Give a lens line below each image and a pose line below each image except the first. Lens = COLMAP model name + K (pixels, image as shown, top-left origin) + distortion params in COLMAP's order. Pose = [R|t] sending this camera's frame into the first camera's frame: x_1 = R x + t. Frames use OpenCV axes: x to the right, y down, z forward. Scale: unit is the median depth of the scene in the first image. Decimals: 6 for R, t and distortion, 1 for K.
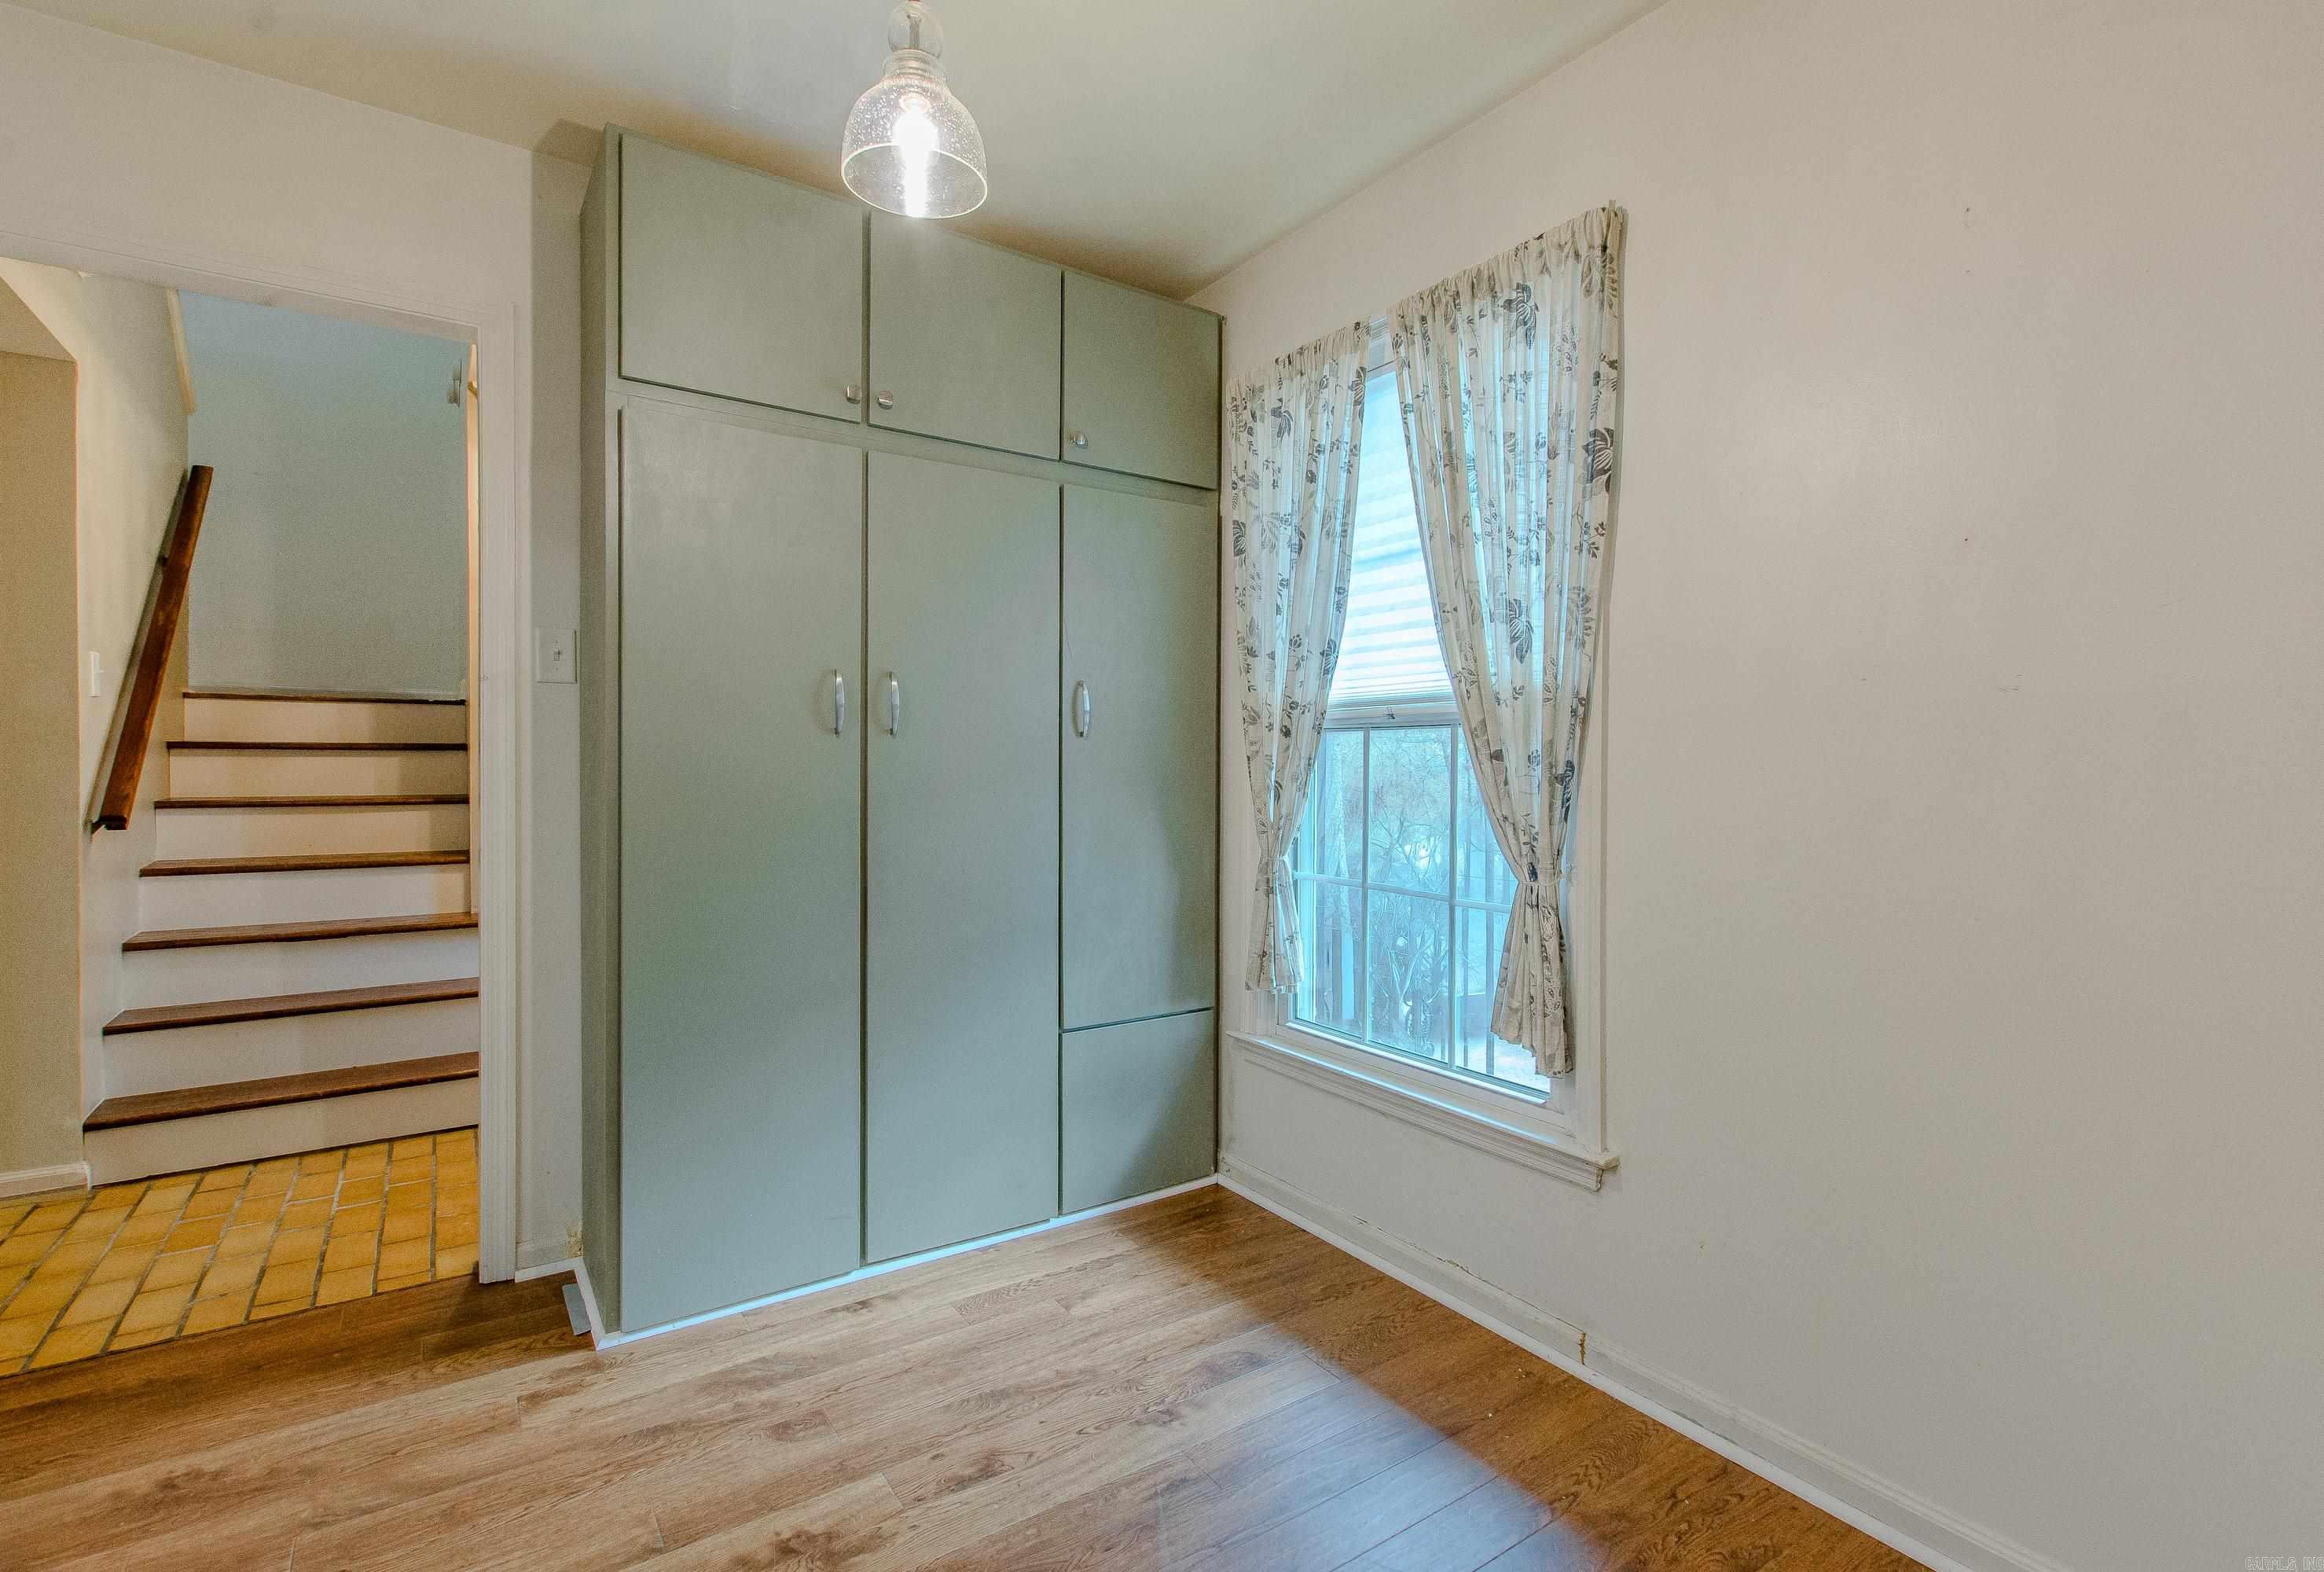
lens RADIAL K [[1040.9, 0, 1157.6], [0, 1040.9, 775.3], [0, 0, 1]] dist [-0.018719, 0.000779]
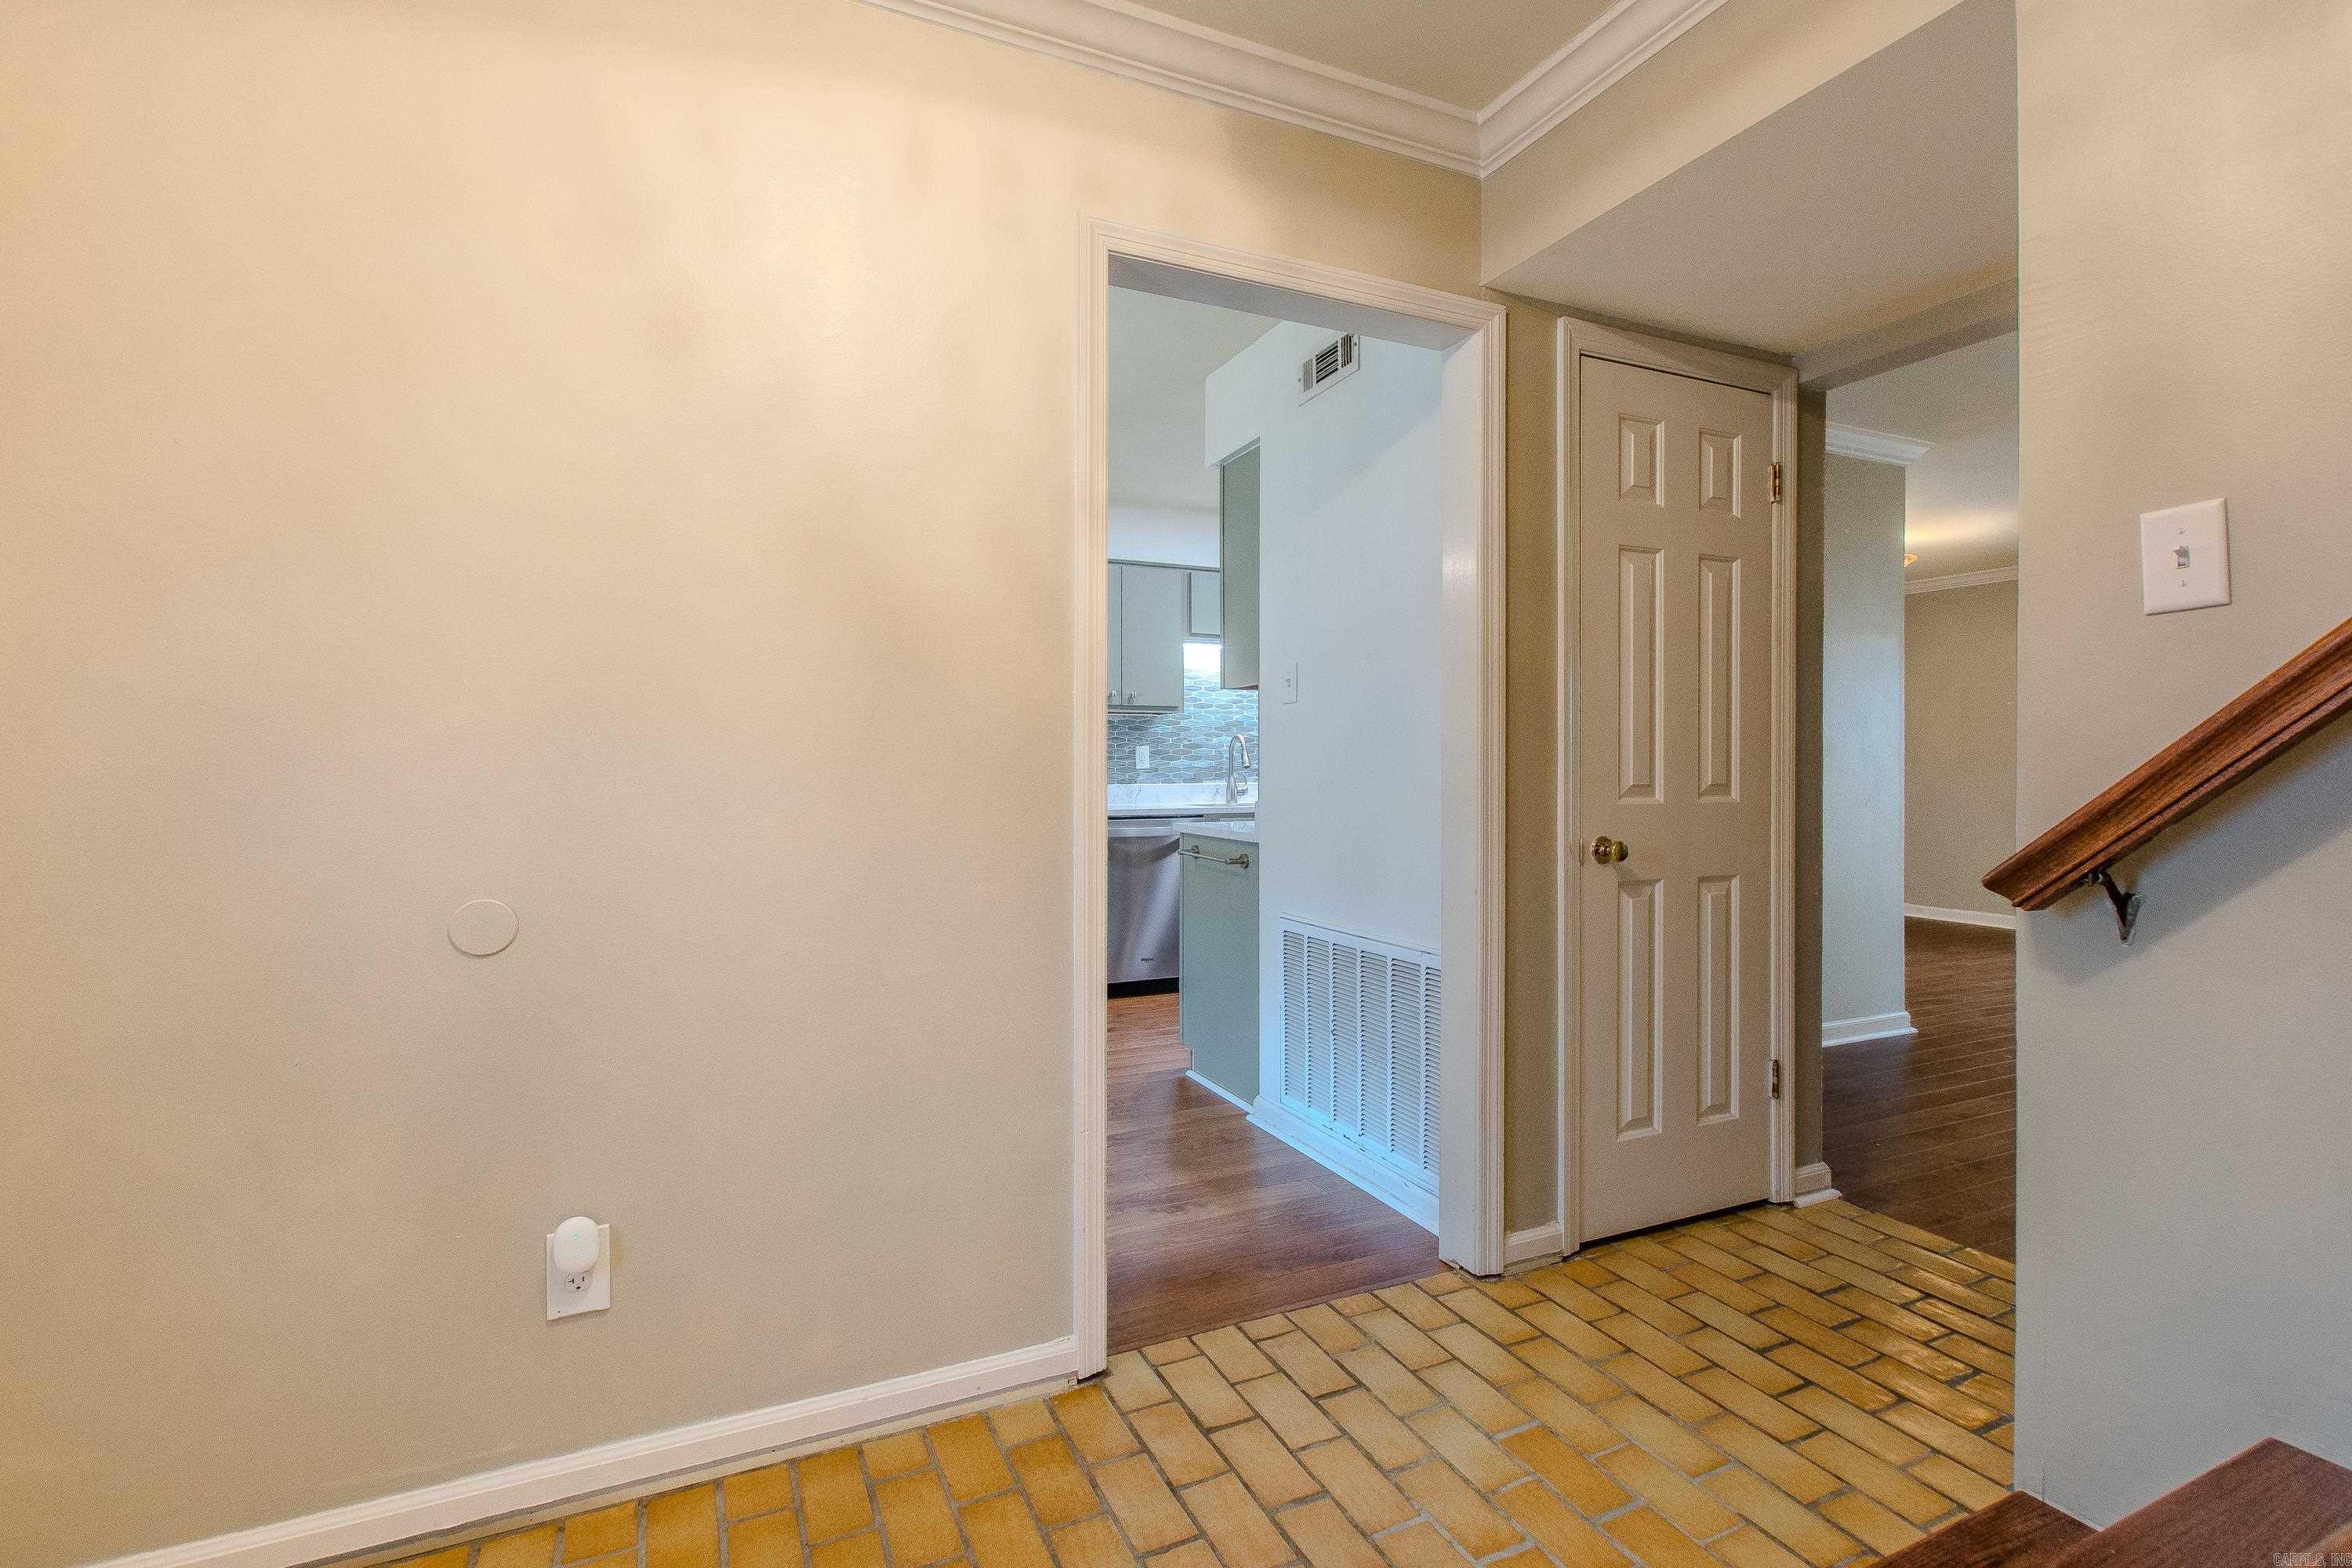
lens RADIAL K [[1056.1, 0, 1188.3], [0, 1056.1, 764.2], [0, 0, 1]] dist [-0.001549, 0.000390]
pose [[-0.988080, -0.001083, 0.153936, -0.952460], [0.000742, 0.999930, 0.011795, -0.022698], [-0.153938, 0.011769, -0.988010, 2.028815]]
